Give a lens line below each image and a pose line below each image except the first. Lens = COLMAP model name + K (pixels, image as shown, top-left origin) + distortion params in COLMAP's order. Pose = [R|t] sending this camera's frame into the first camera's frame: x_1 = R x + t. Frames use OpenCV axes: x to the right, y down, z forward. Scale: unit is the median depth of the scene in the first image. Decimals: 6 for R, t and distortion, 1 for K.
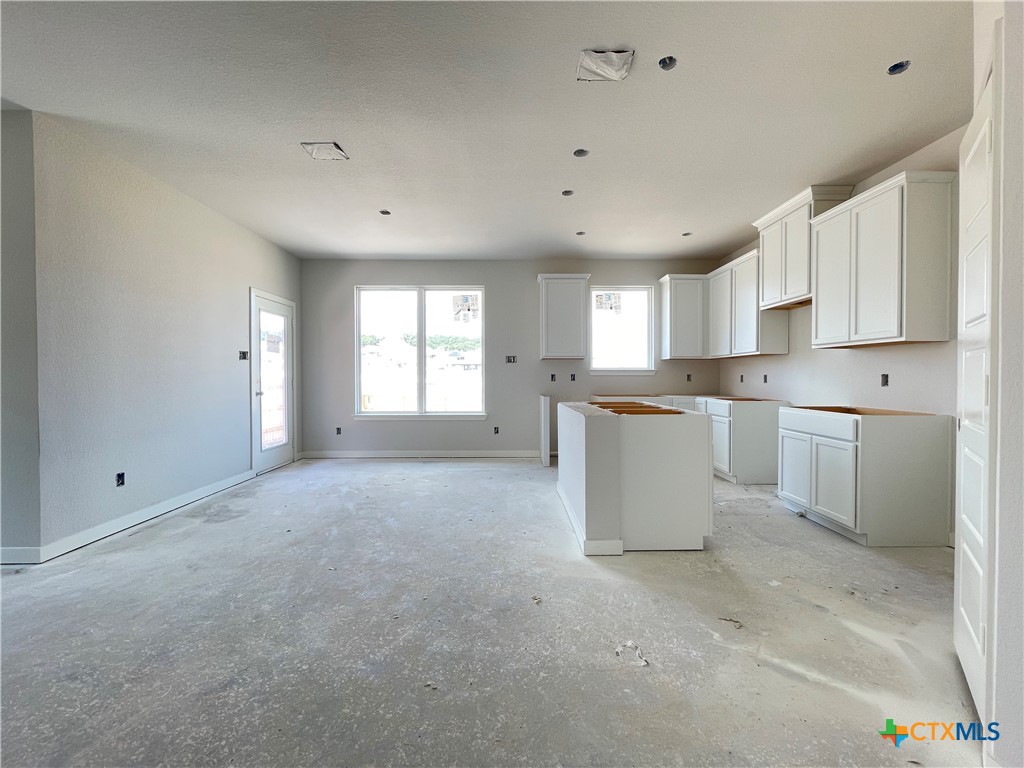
lens RADIAL K [[417.1, 0, 514.5], [0, 417.1, 381.3], [0, 0, 1]] dist [0.001228, -0.000196]
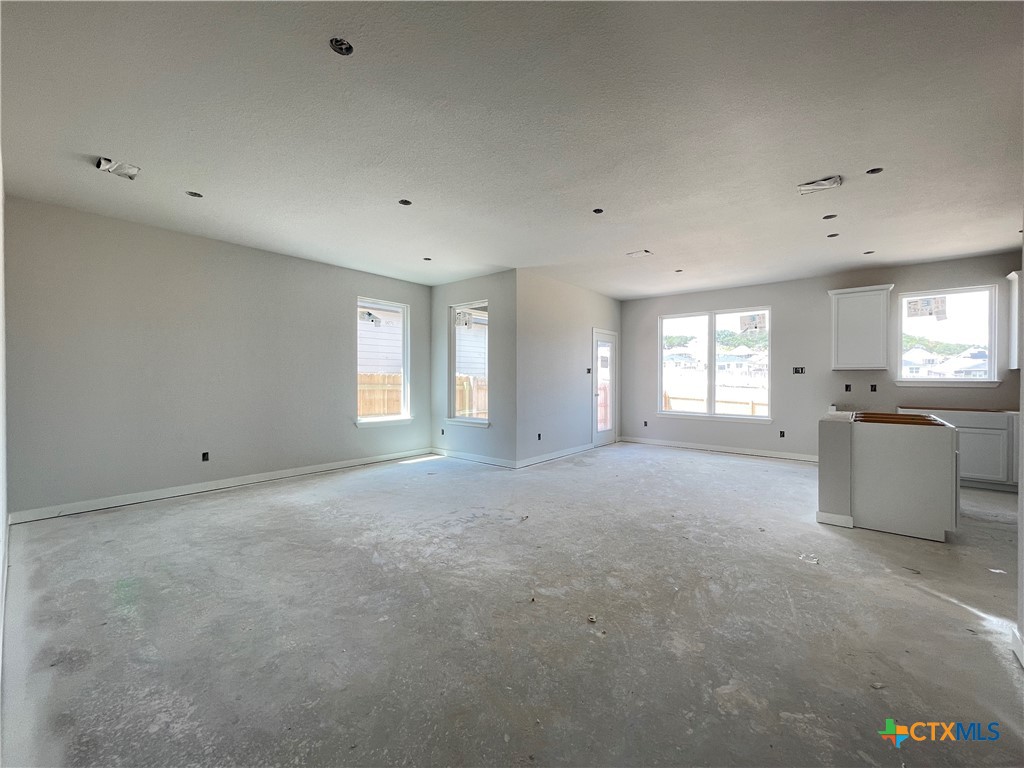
lens RADIAL K [[417.1, 0, 514.5], [0, 417.1, 381.3], [0, 0, 1]] dist [0.001228, -0.000196]
pose [[0.760984, 0.009453, -0.648702, 0.149109], [-0.011717, 0.999931, 0.000826, -0.017691], [0.648665, 0.006972, 0.761042, -0.348665]]
